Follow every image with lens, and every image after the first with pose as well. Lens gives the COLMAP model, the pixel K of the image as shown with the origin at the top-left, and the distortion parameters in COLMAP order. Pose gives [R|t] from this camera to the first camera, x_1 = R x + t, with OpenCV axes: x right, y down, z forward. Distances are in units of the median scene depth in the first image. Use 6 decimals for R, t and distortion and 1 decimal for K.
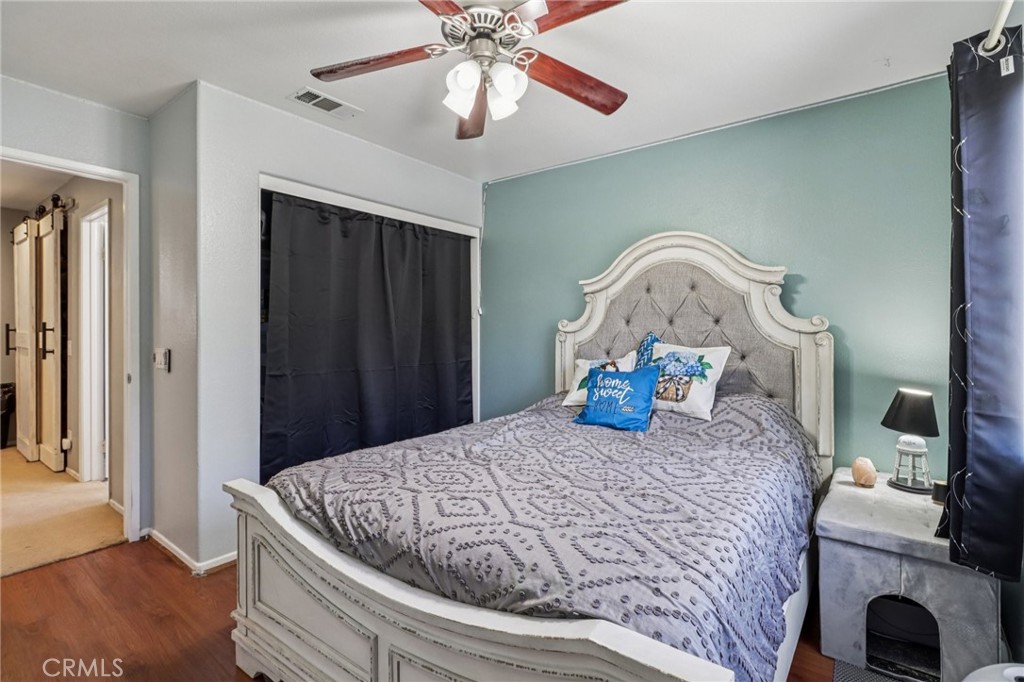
lens RADIAL K [[470.9, 0, 531.2], [0, 470.9, 321.6], [0, 0, 1]] dist [0.001562, -0.000030]
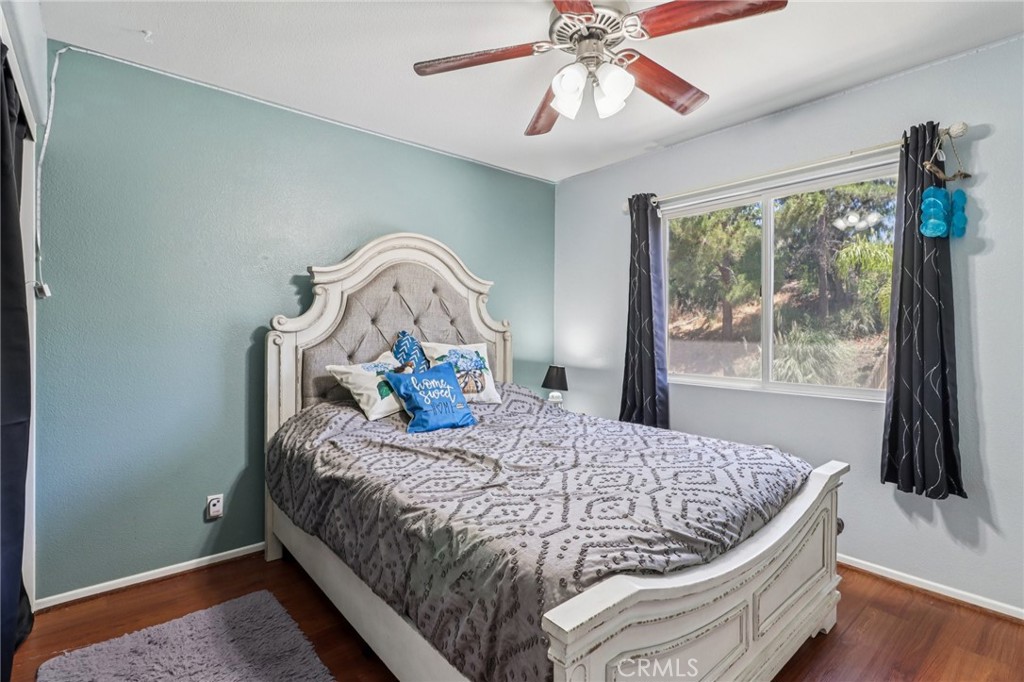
lens RADIAL K [[482.2, 0, 512.9], [0, 482.2, 333.2], [0, 0, 1]] dist [0.000757, -0.011099]
pose [[0.237413, -0.003412, 0.971403, -0.789346], [-0.019164, 0.999783, 0.008195, 0.015381], [-0.971220, -0.020561, 0.237296, 0.638329]]
